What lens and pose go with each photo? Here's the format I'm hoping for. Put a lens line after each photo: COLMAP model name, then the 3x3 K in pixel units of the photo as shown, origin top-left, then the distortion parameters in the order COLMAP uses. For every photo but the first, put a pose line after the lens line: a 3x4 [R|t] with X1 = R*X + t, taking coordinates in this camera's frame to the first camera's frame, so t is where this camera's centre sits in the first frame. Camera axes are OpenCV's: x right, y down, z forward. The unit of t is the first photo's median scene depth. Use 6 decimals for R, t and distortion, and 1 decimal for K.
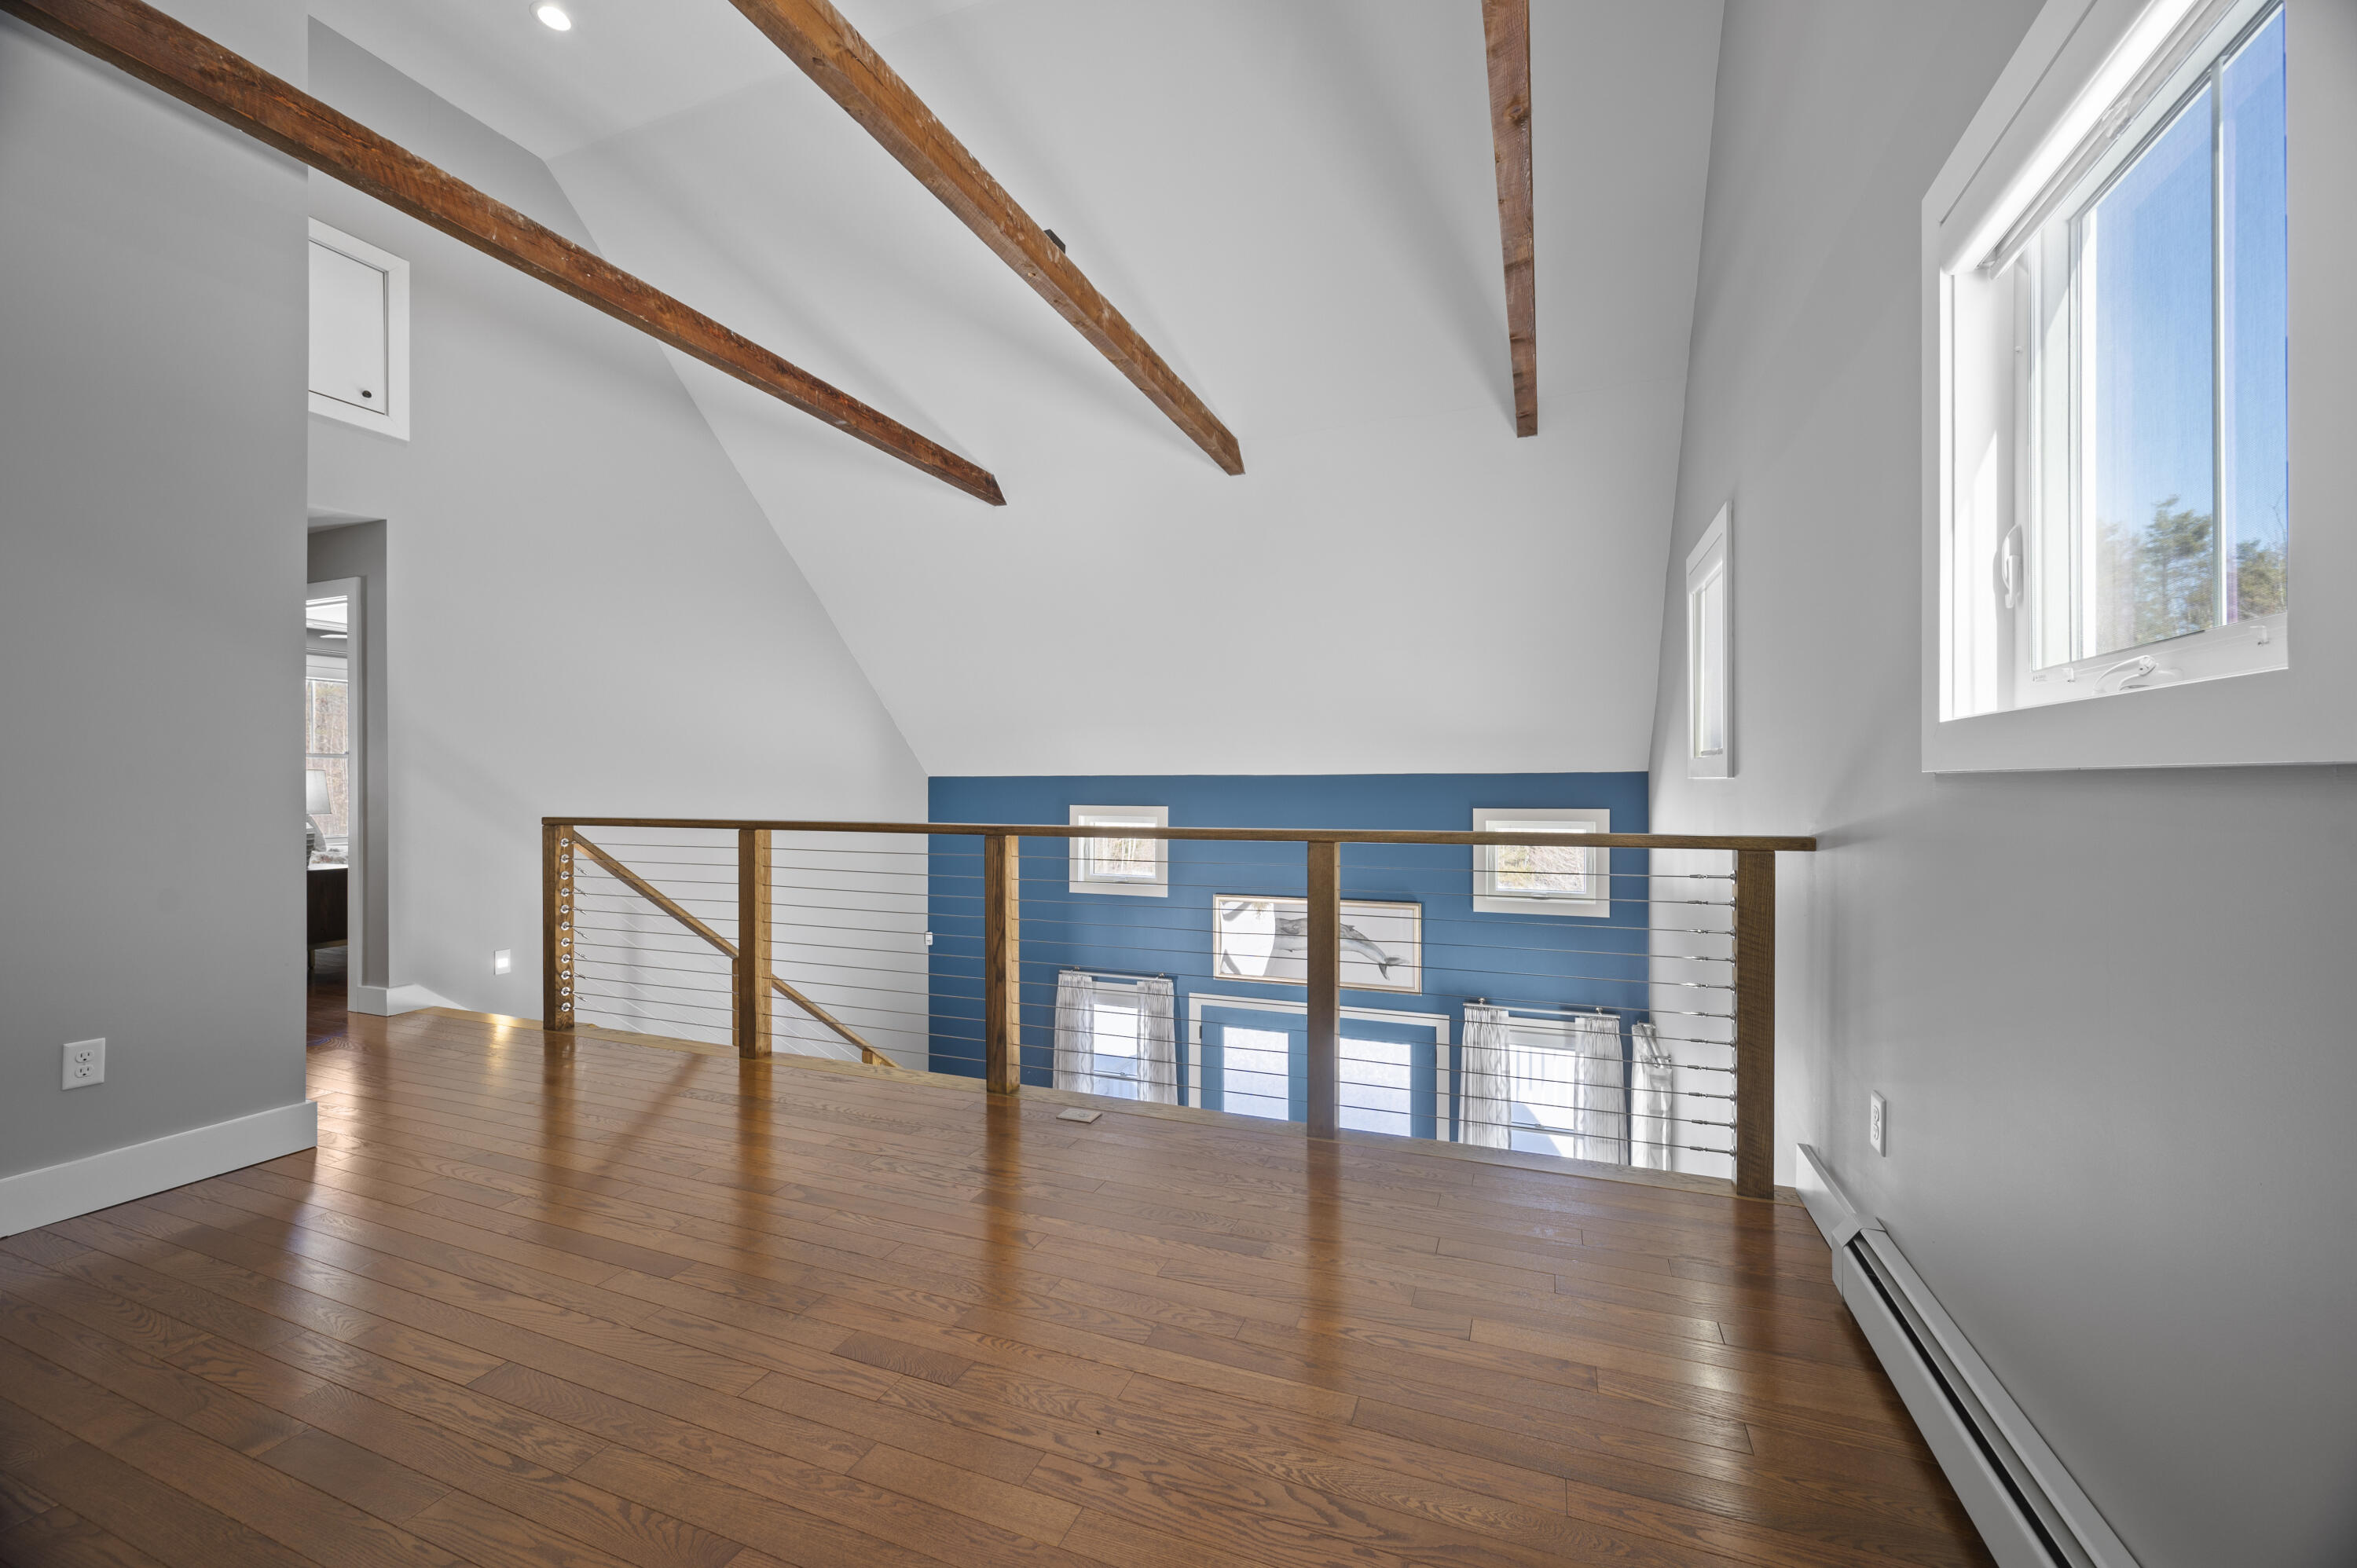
lens RADIAL K [[952.1, 0, 1196.9], [0, 952.1, 785.7], [0, 0, 1]] dist [0.000261, 0.000135]
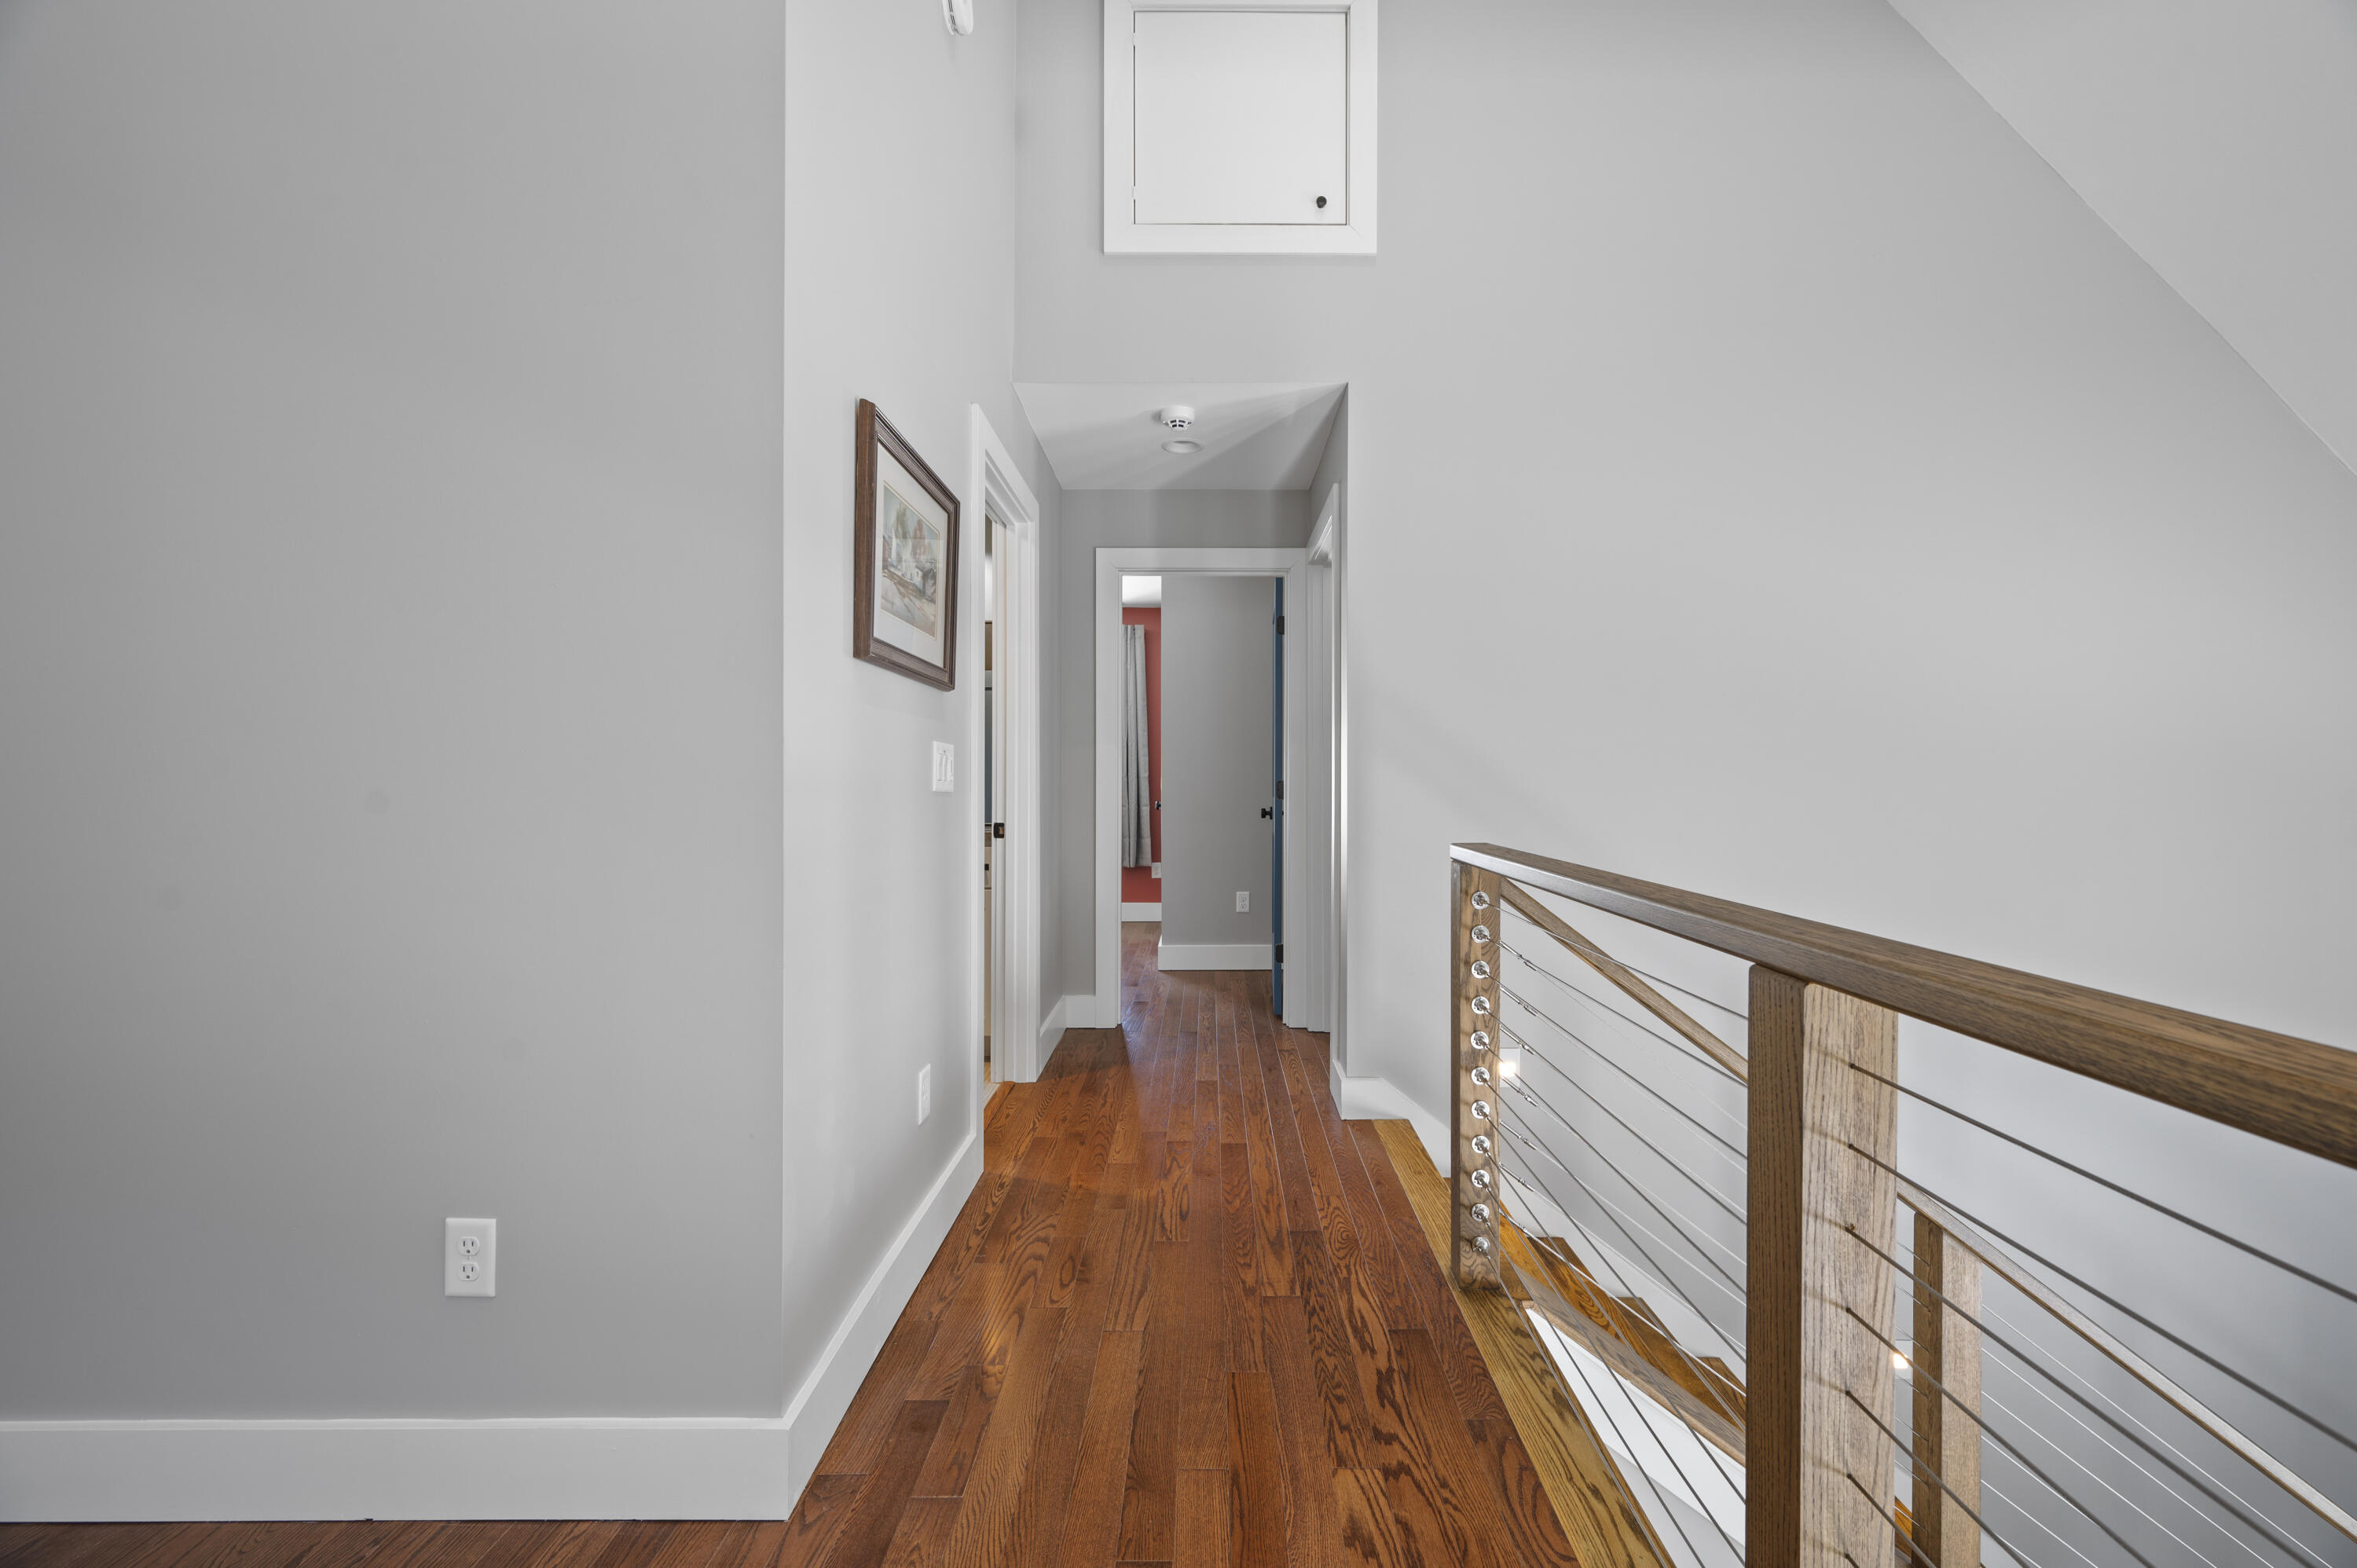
lens RADIAL K [[952.1, 0, 1219.6], [0, 952.1, 777.5], [0, 0, 1]] dist [0.000261, 0.000135]
pose [[0.374324, 0.003223, -0.927292, -0.175787], [-0.007032, 0.999975, 0.000636, -0.000031], [0.927271, 0.006283, 0.374338, 0.448671]]
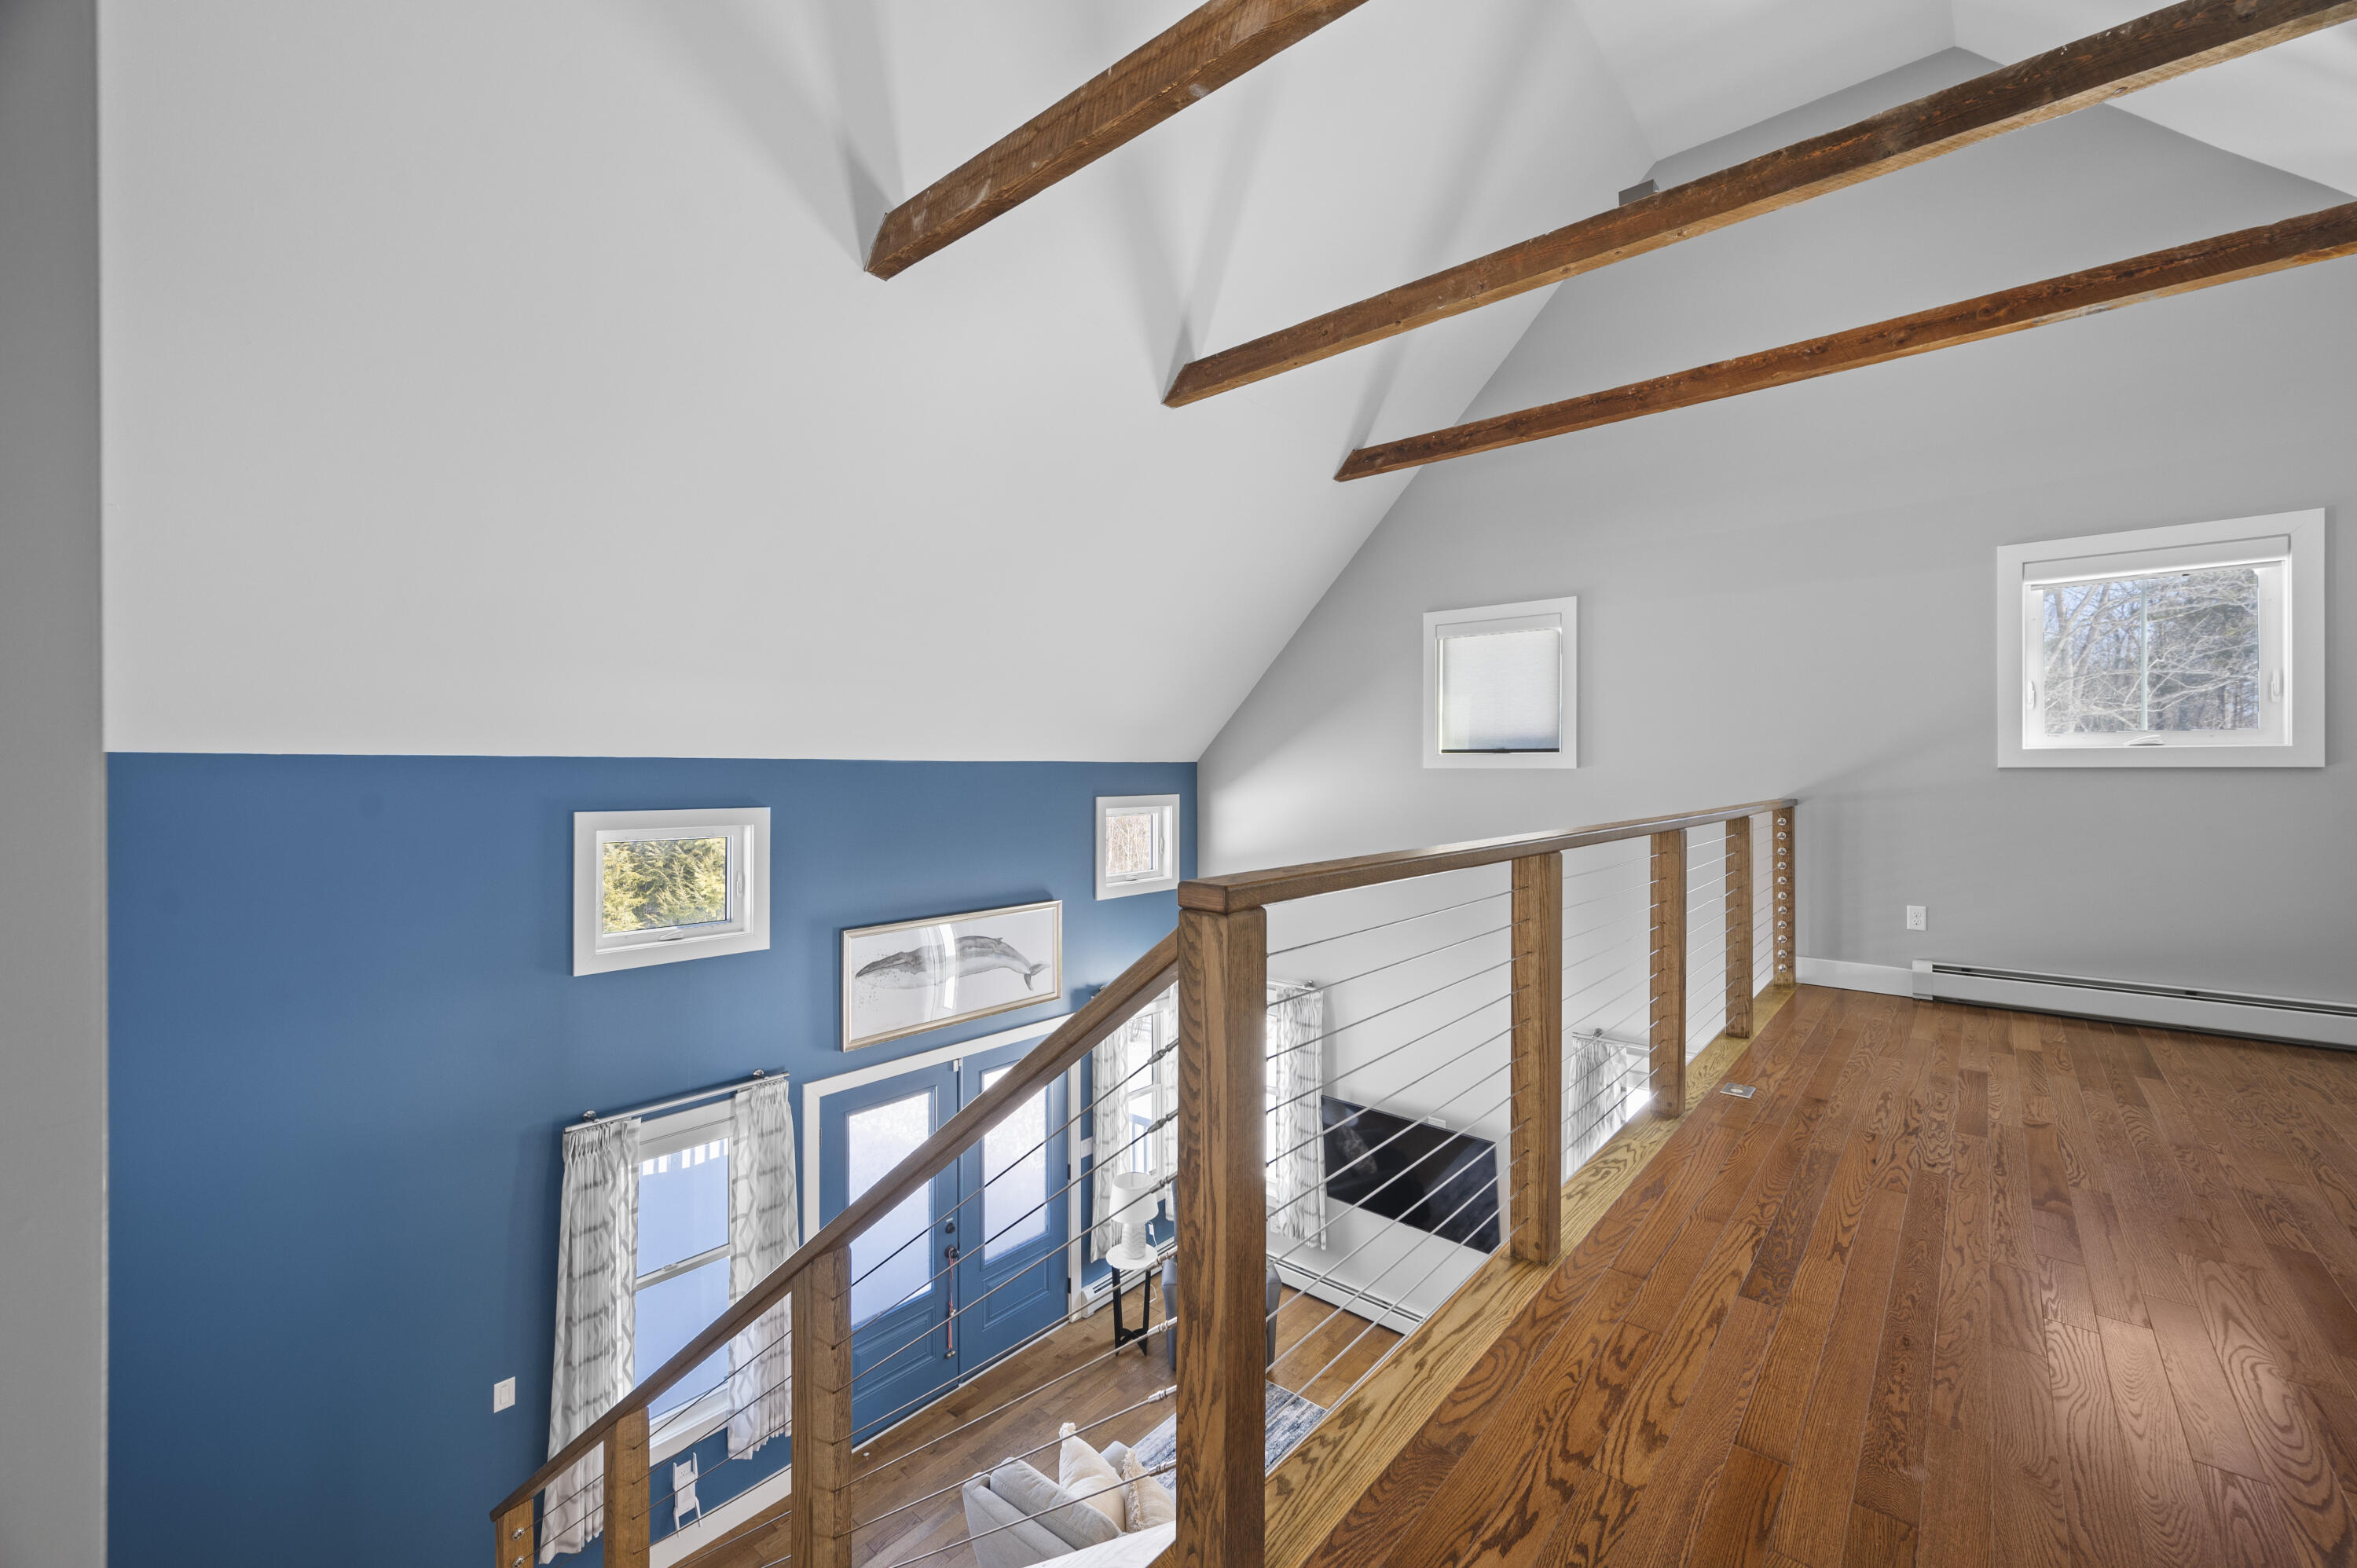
lens RADIAL K [[952.1, 0, 1184.6], [0, 952.1, 772.9], [0, 0, 1]] dist [0.000261, 0.000135]
pose [[0.319849, -0.001028, 0.947468, -0.620789], [0.005102, 0.999987, -0.000637, -0.000115], [-0.947455, 0.005037, 0.319850, 0.589918]]
